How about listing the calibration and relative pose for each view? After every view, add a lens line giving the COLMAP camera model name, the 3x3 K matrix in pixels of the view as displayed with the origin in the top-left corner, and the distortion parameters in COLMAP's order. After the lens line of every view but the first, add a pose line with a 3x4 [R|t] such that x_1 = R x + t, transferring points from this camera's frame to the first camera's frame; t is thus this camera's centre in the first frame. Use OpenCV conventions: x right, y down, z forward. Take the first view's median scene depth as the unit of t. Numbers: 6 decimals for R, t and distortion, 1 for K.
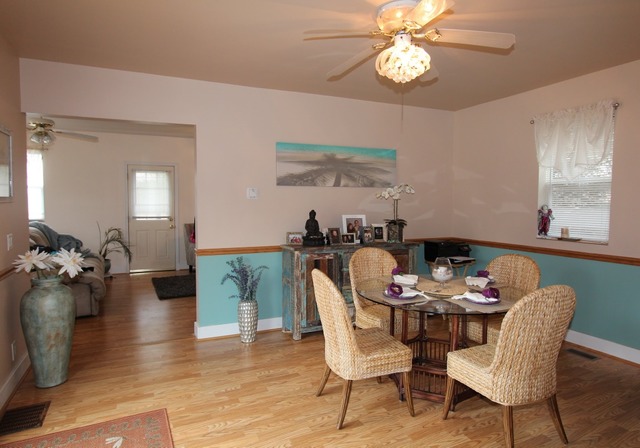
lens RADIAL K [[397.0, 0, 320.0], [0, 397.0, 223.3], [0, 0, 1]] dist [-0.000078, 0.000227]
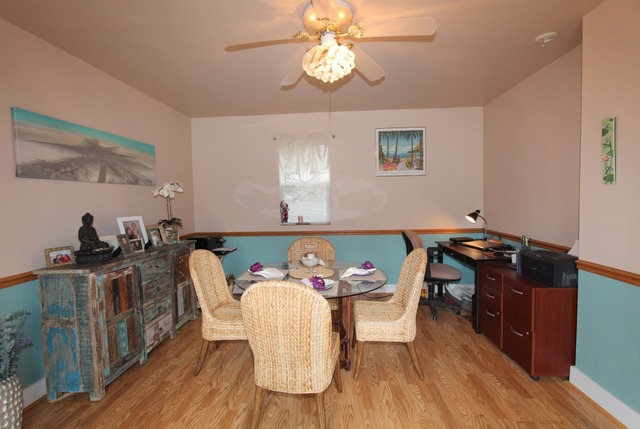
lens RADIAL K [[305.7, 0, 320.2], [0, 305.7, 215.2], [0, 0, 1]] dist [-0.019442, -0.001340]
pose [[0.494821, -0.058888, 0.866997, -0.284096], [0.072616, 0.997014, 0.026274, -0.013417], [-0.865955, 0.049957, 0.497620, 0.356953]]
